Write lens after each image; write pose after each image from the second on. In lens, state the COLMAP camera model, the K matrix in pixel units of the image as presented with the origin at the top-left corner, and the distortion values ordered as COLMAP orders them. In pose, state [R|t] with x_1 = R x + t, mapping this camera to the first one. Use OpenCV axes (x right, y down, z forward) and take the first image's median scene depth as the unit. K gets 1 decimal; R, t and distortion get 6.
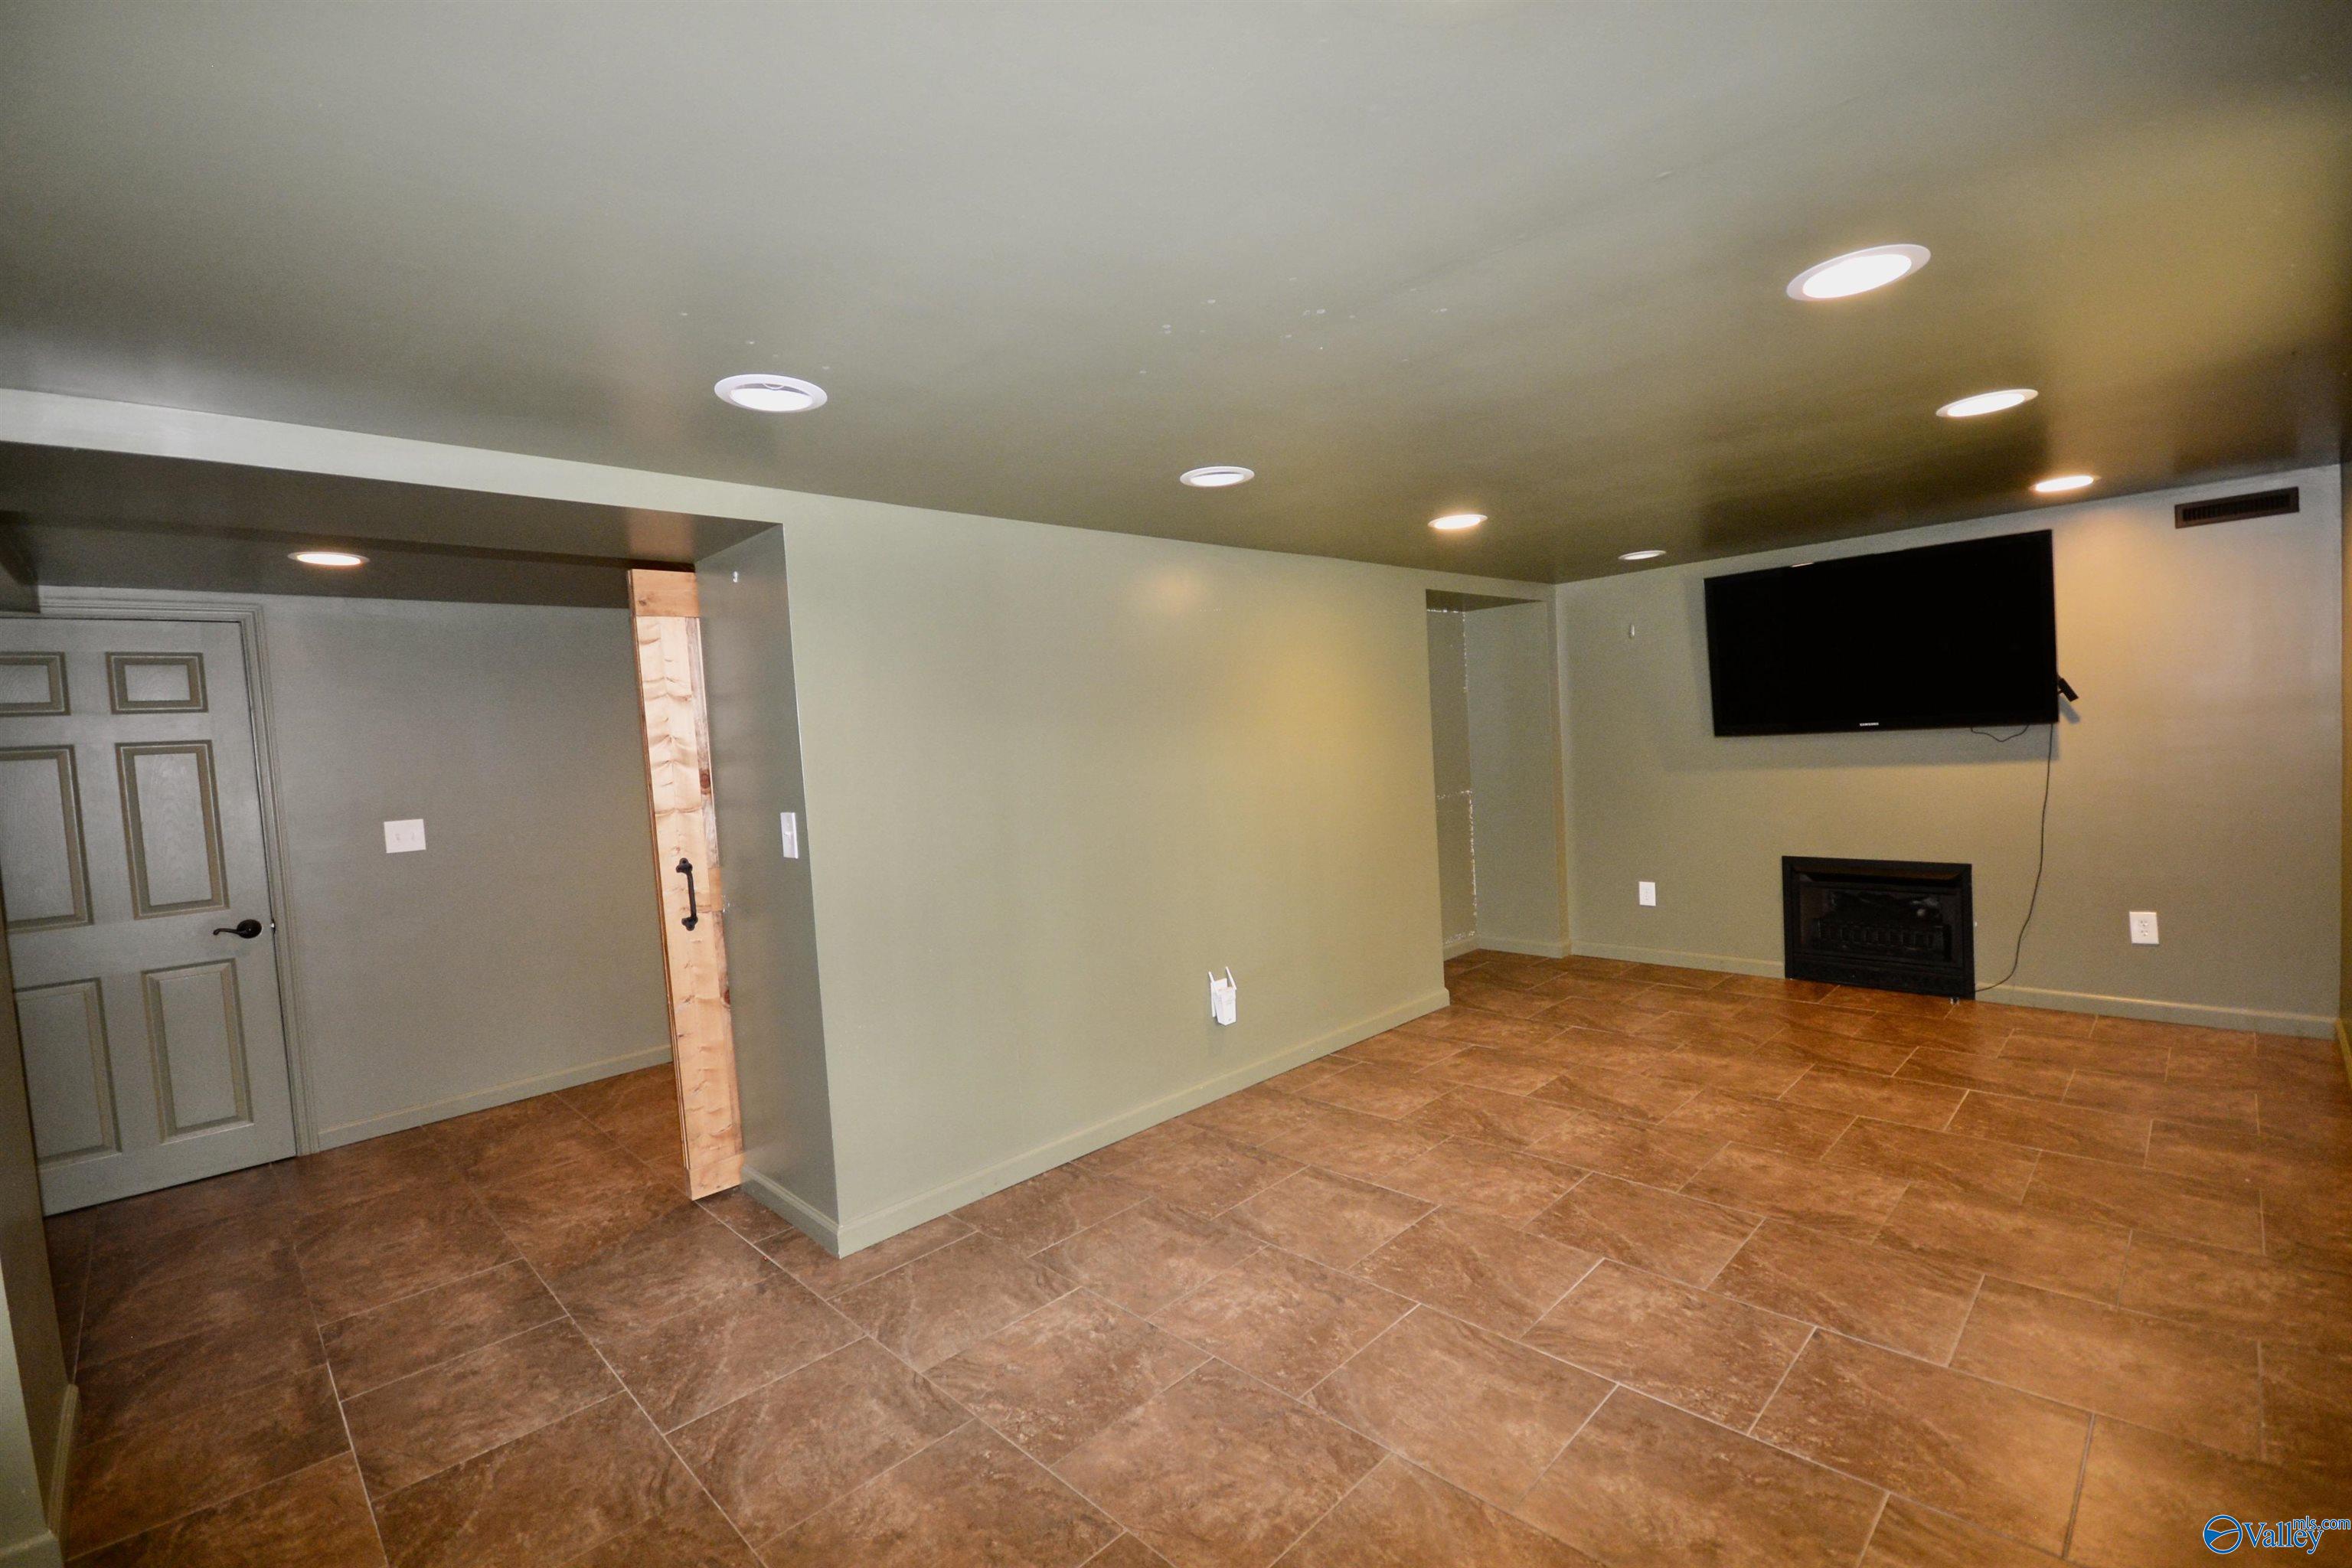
lens RADIAL K [[1024.4, 0, 1173.2], [0, 1024.4, 764.2], [0, 0, 1]] dist [0.003093, 0.000112]
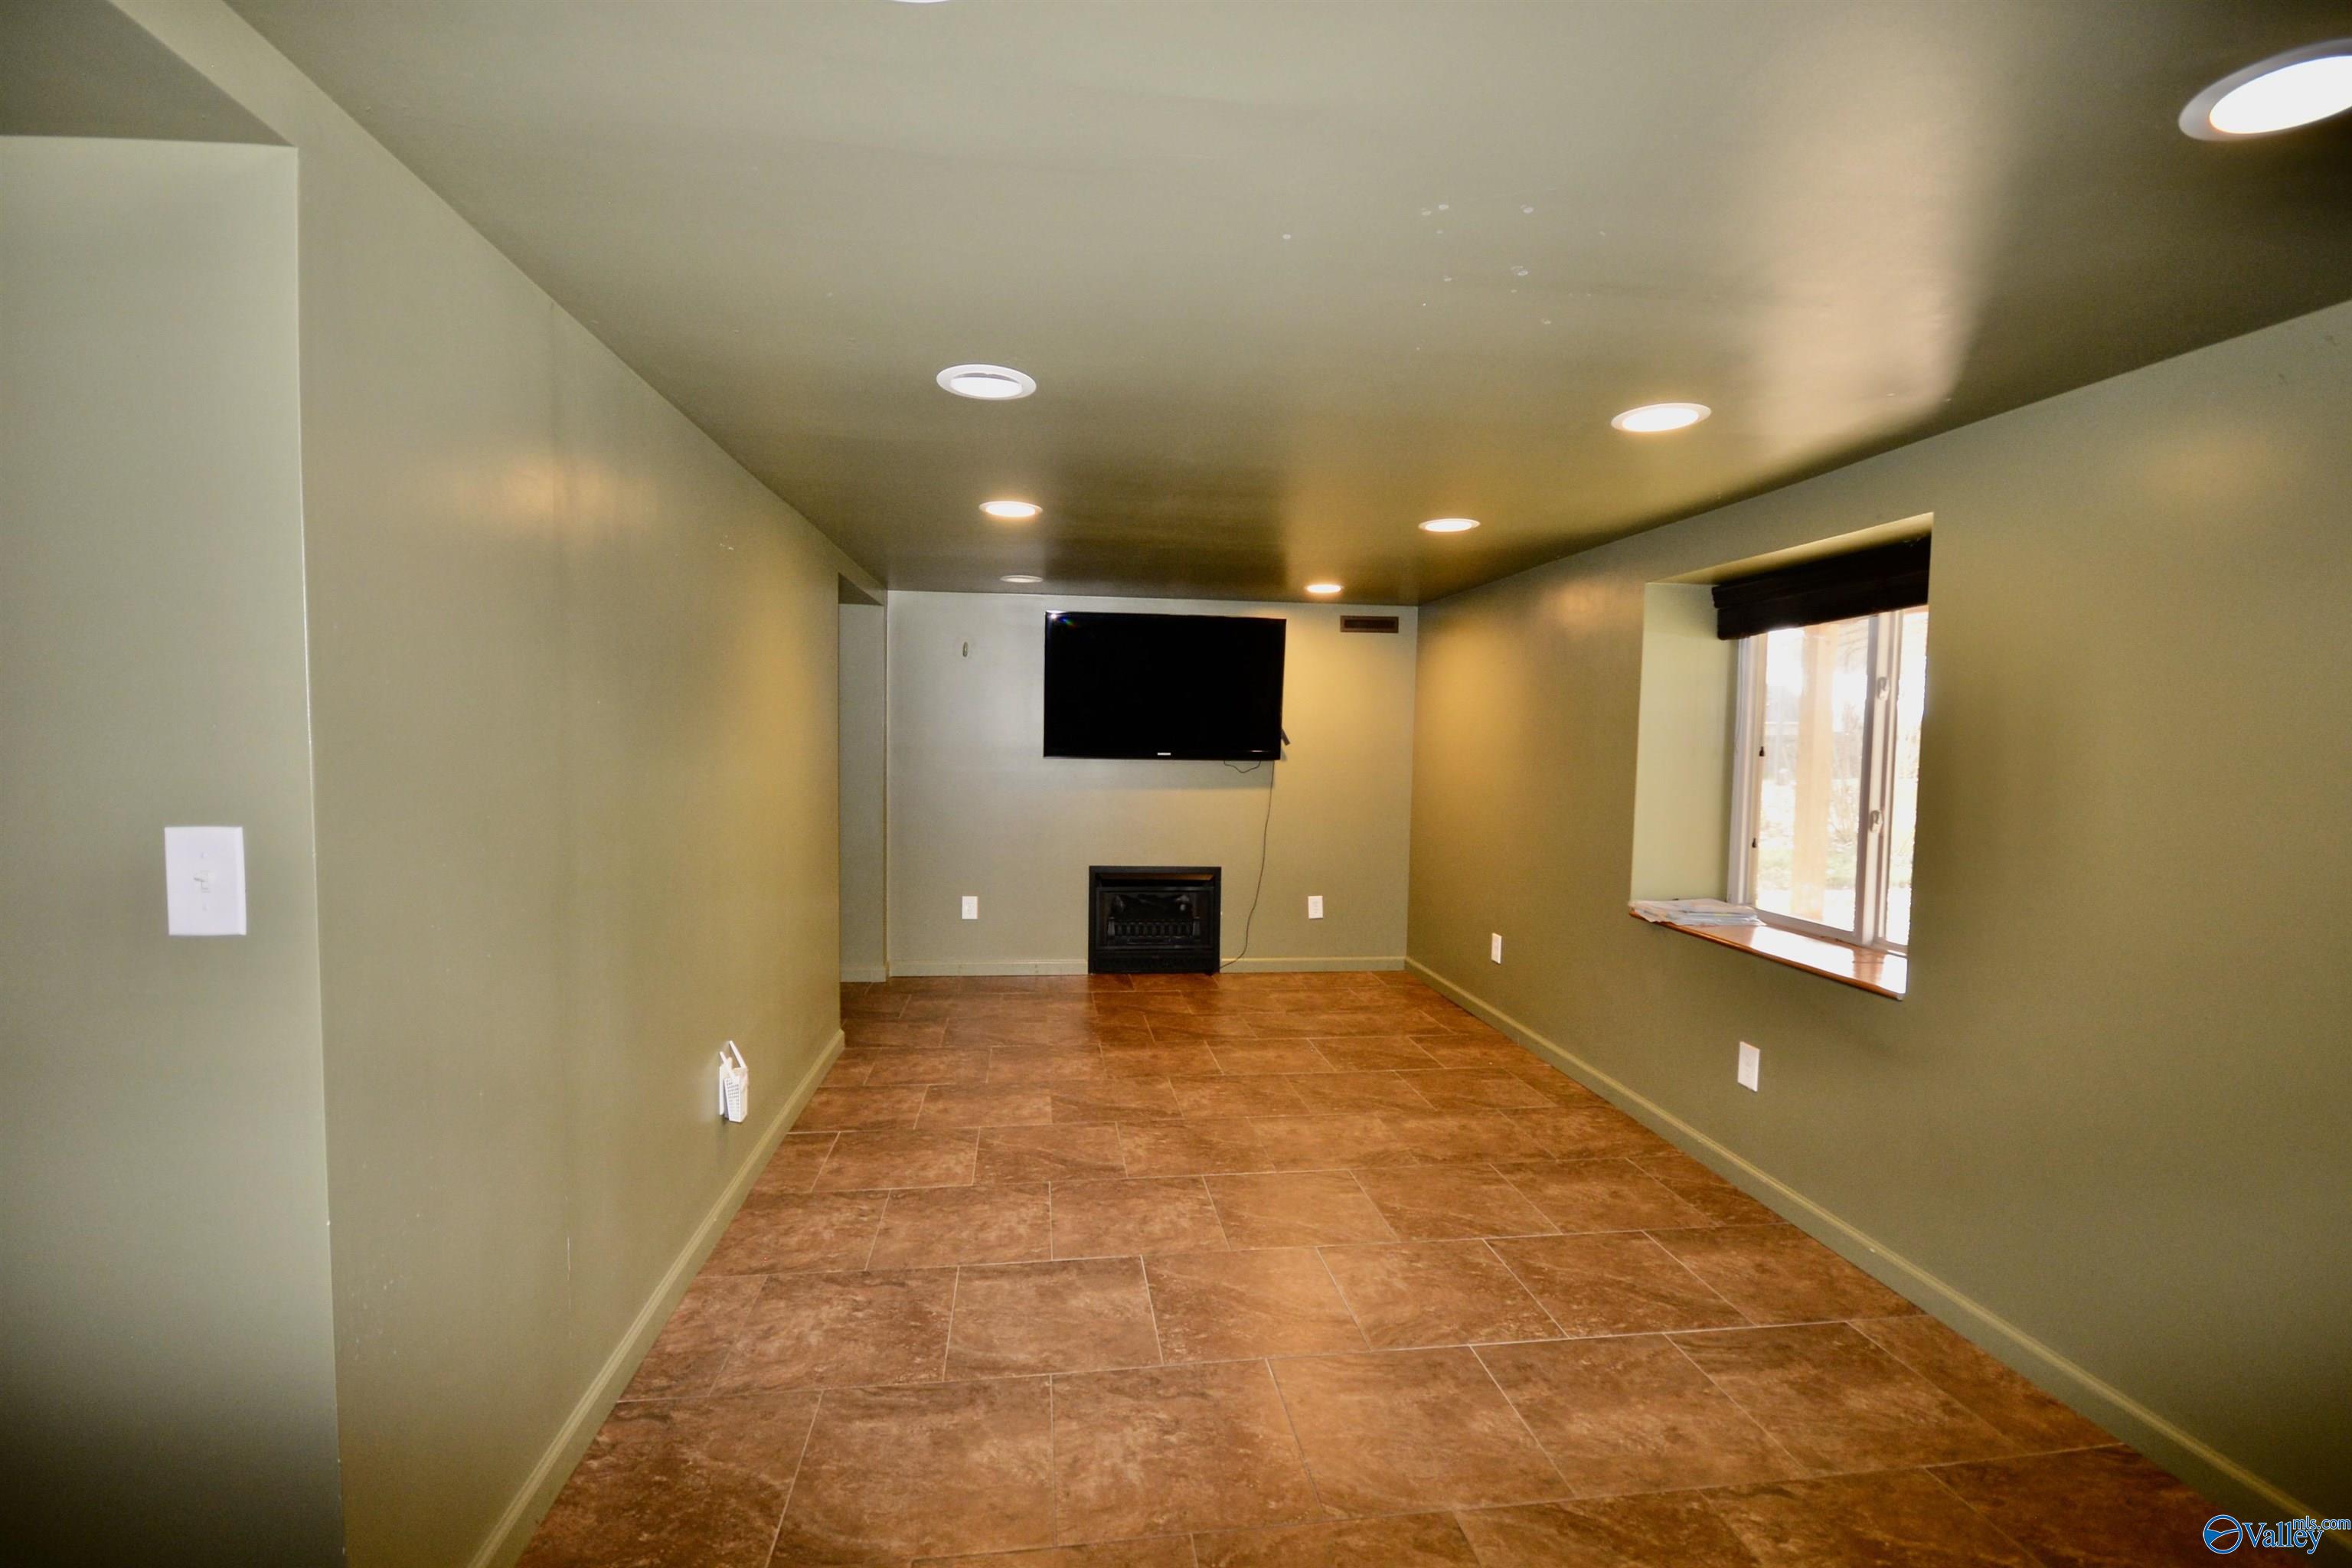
lens RADIAL K [[1028.4, 0, 1171.7], [0, 1028.4, 794.8], [0, 0, 1]] dist [-0.000178, -0.000014]
pose [[0.598271, 0.024571, 0.800917, -0.357846], [-0.033039, 0.999436, -0.005982, 0.020117], [-0.800612, -0.022883, 0.598746, 0.340254]]
